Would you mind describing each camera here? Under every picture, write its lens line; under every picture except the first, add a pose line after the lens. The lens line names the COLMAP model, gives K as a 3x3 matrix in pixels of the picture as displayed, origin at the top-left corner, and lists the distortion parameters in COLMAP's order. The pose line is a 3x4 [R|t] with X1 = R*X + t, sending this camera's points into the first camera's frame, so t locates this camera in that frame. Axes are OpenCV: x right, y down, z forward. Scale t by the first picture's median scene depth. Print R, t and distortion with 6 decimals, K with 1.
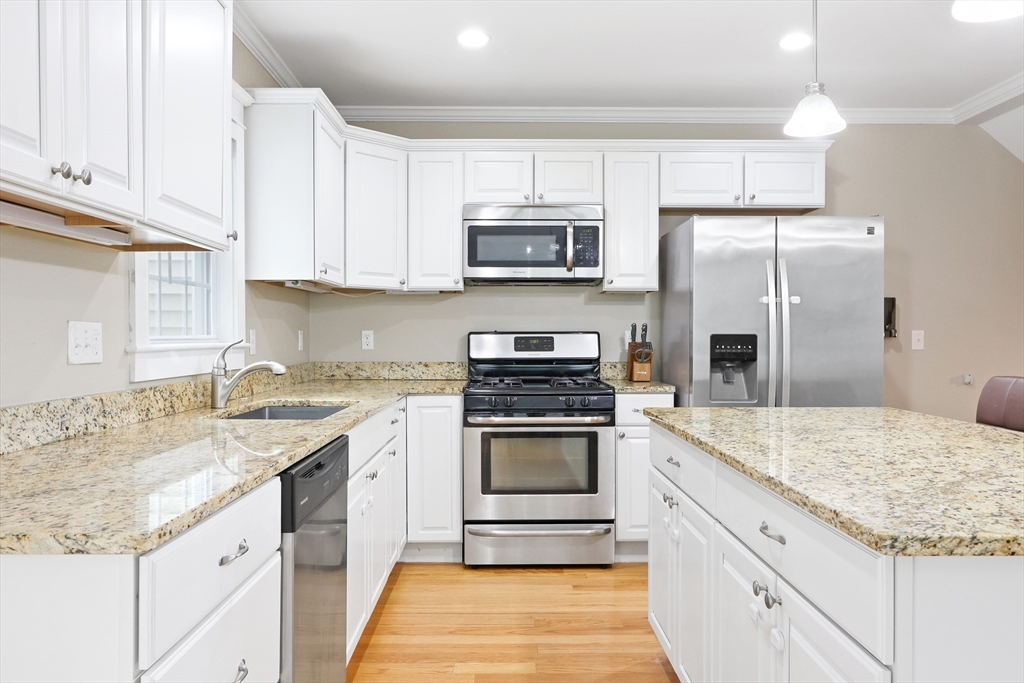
lens RADIAL K [[749.8, 0, 512.0], [0, 749.8, 341.5], [0, 0, 1]] dist [0.000722, 0.000325]
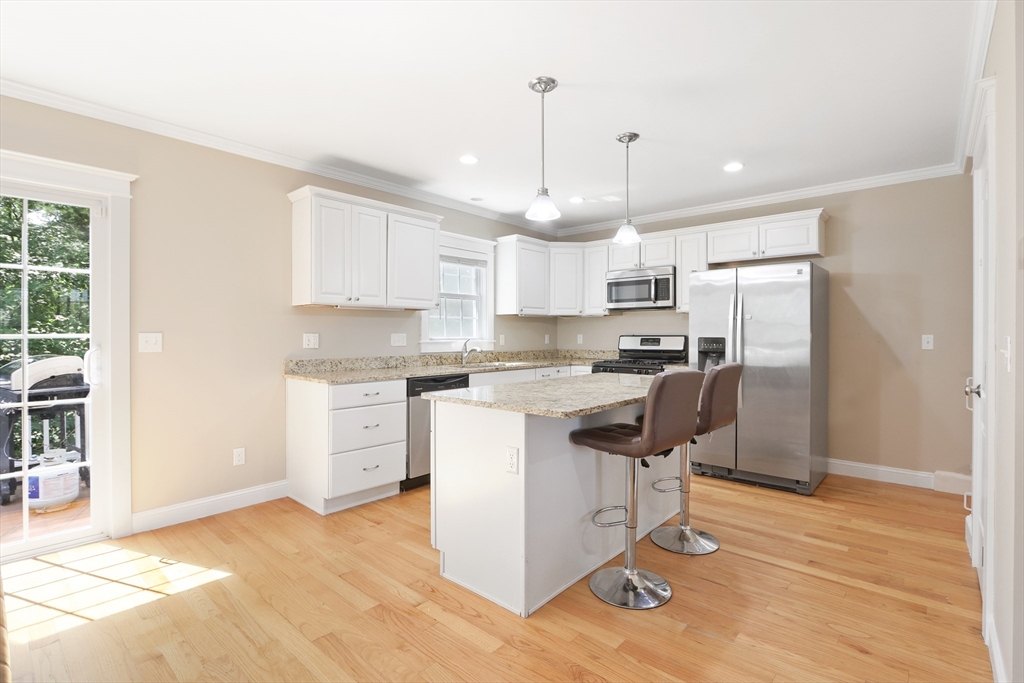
lens RADIAL K [[482.4, 0, 506.3], [0, 482.4, 342.3], [0, 0, 1]] dist [-0.003767, -0.000445]
pose [[0.739758, 0.011298, -0.672778, 0.607179], [-0.005593, 0.999928, 0.010642, -0.006930], [0.672849, -0.004110, 0.739768, -0.132908]]
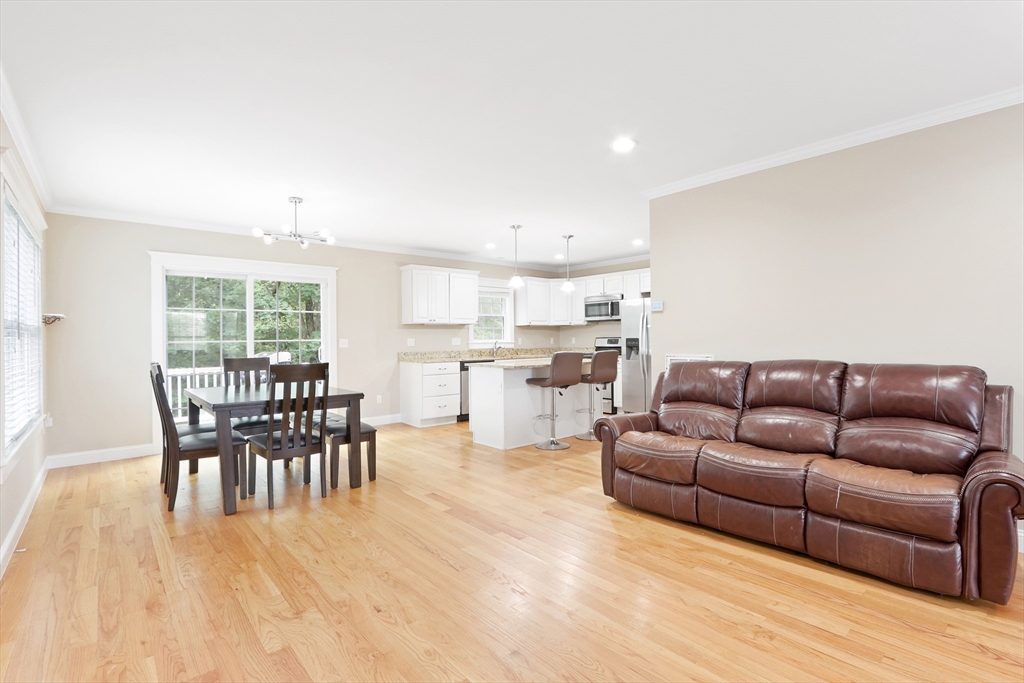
lens RADIAL K [[482.4, 0, 506.3], [0, 482.4, 342.3], [0, 0, 1]] dist [-0.003767, -0.000445]
pose [[0.648192, -0.003917, -0.761467, 1.271388], [0.005787, 0.999983, -0.000218, 0.004438], [0.761455, -0.004265, 0.648204, -0.574240]]
